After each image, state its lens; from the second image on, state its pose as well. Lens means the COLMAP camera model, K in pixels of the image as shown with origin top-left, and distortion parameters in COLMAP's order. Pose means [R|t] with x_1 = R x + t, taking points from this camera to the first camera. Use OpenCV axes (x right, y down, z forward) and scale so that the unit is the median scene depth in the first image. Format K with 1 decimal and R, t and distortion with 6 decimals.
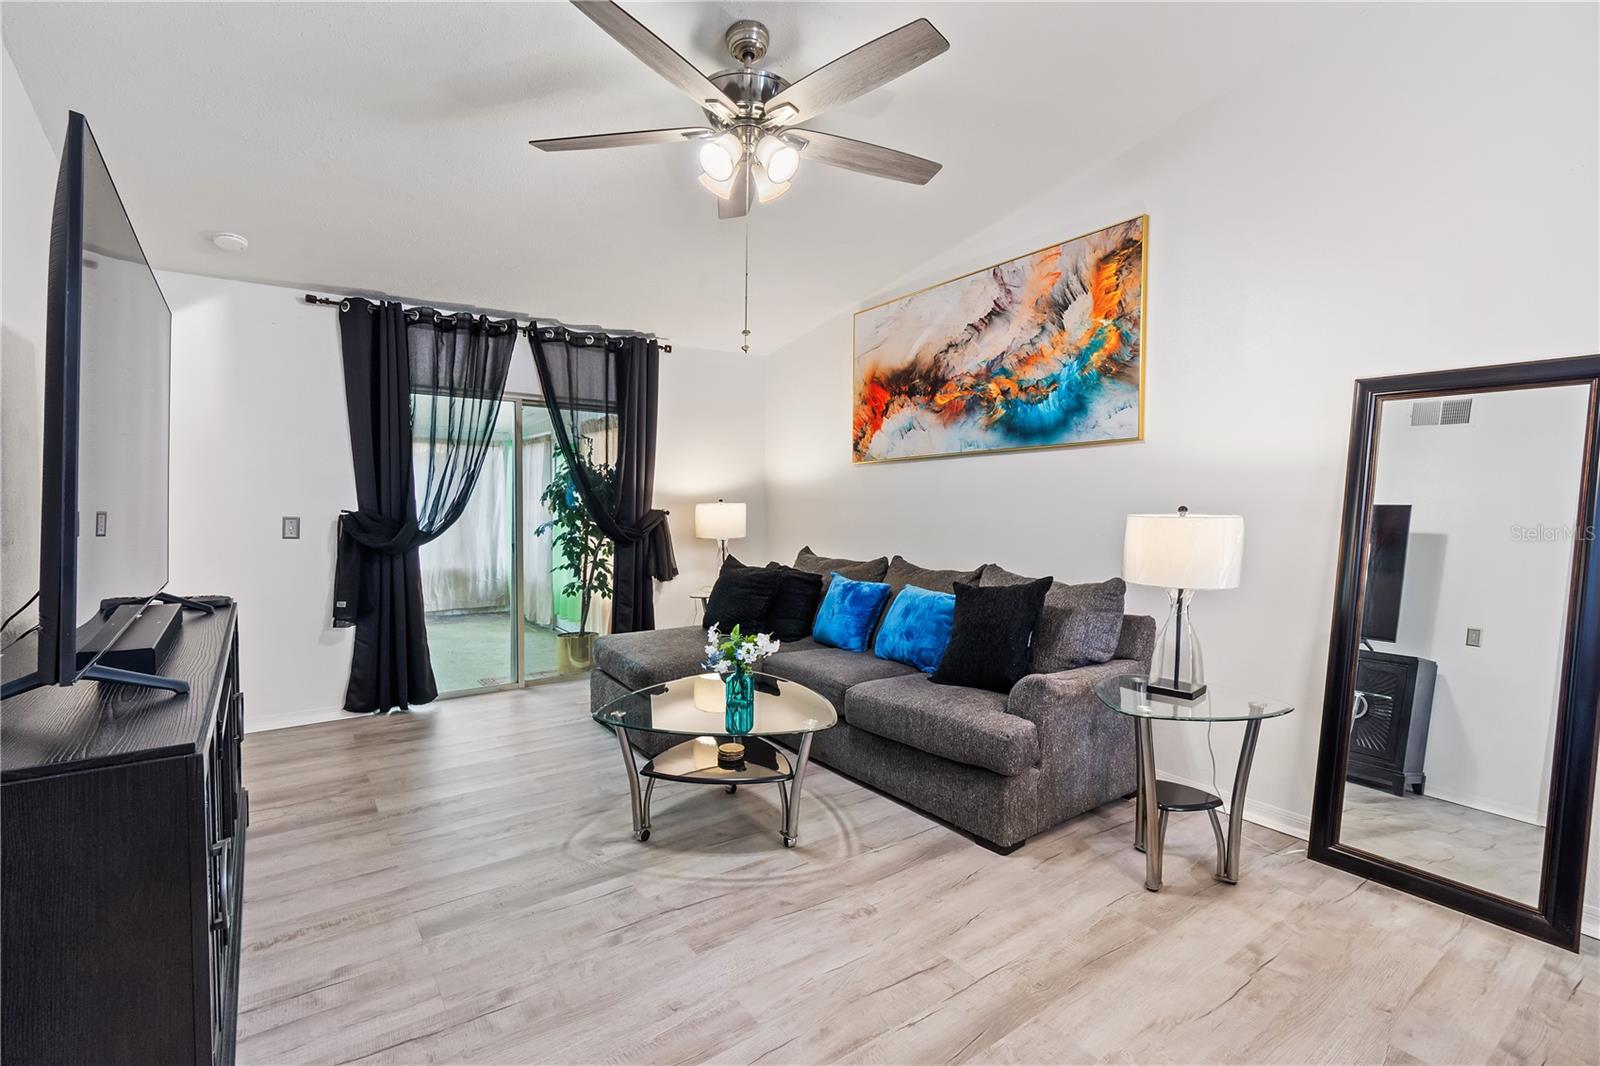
lens RADIAL K [[717.3, 0, 810.4], [0, 717.3, 528.7], [0, 0, 1]] dist [0.001159, 0.000092]
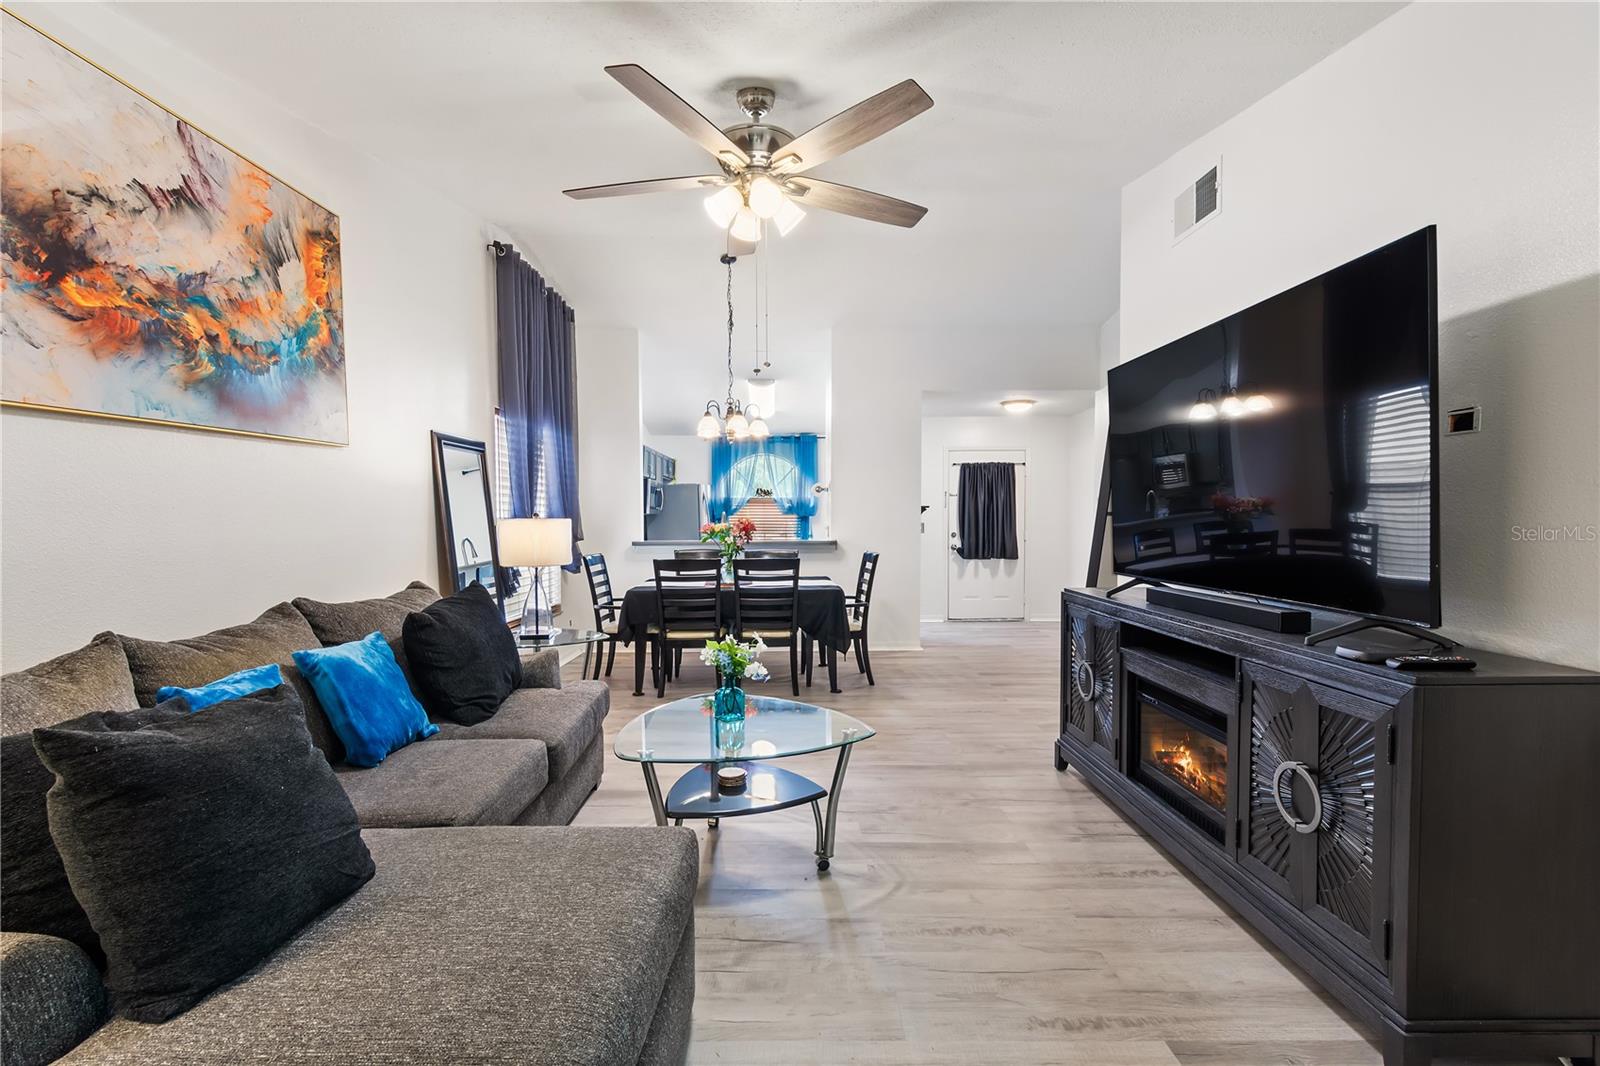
lens RADIAL K [[774.2, 0, 802.9], [0, 774.2, 534.6], [0, 0, 1]] dist [0.003450, -0.004253]
pose [[-0.816980, -0.013719, 0.576503, -0.554671], [0.029001, 0.997475, 0.064834, -0.046175], [-0.575937, 0.069688, -0.814519, 1.270939]]
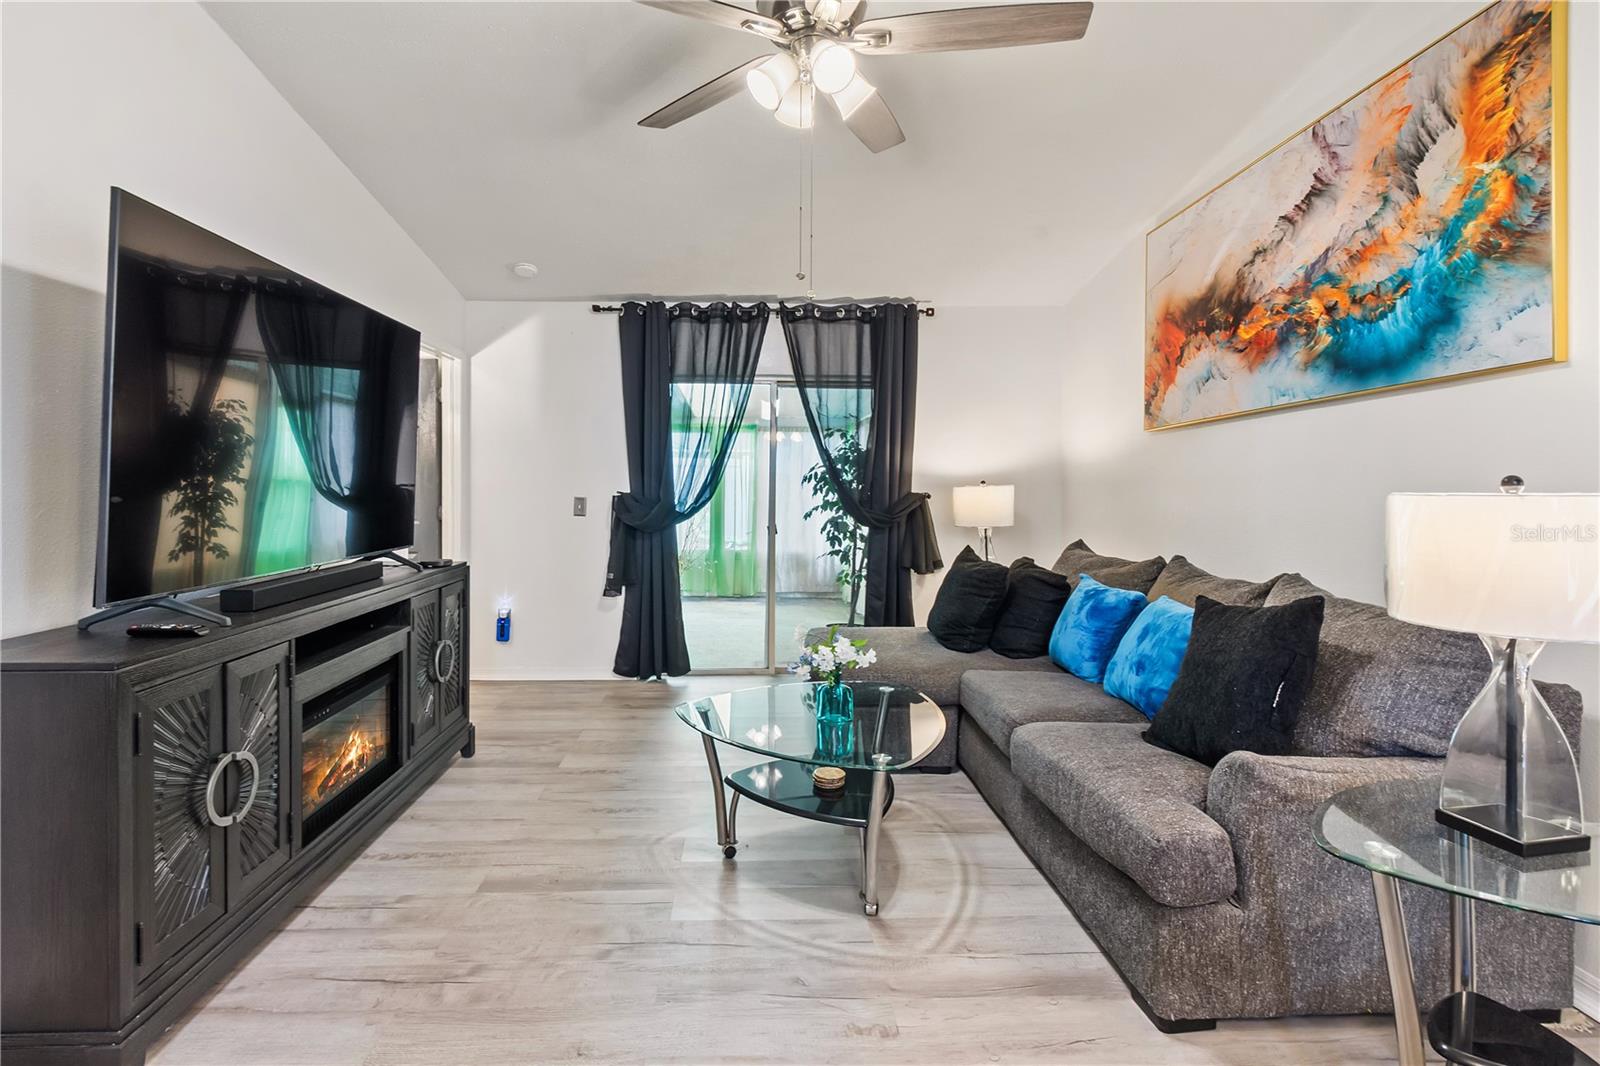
lens RADIAL K [[774.2, 0, 775.0], [0, 774.2, 482.1], [0, 0, 1]] dist [0.003450, -0.004253]
pose [[0.828933, -0.006291, -0.559313, 0.245826], [-0.020137, 0.998953, -0.041080, 0.004683], [0.558985, 0.045315, 0.827938, 0.147217]]
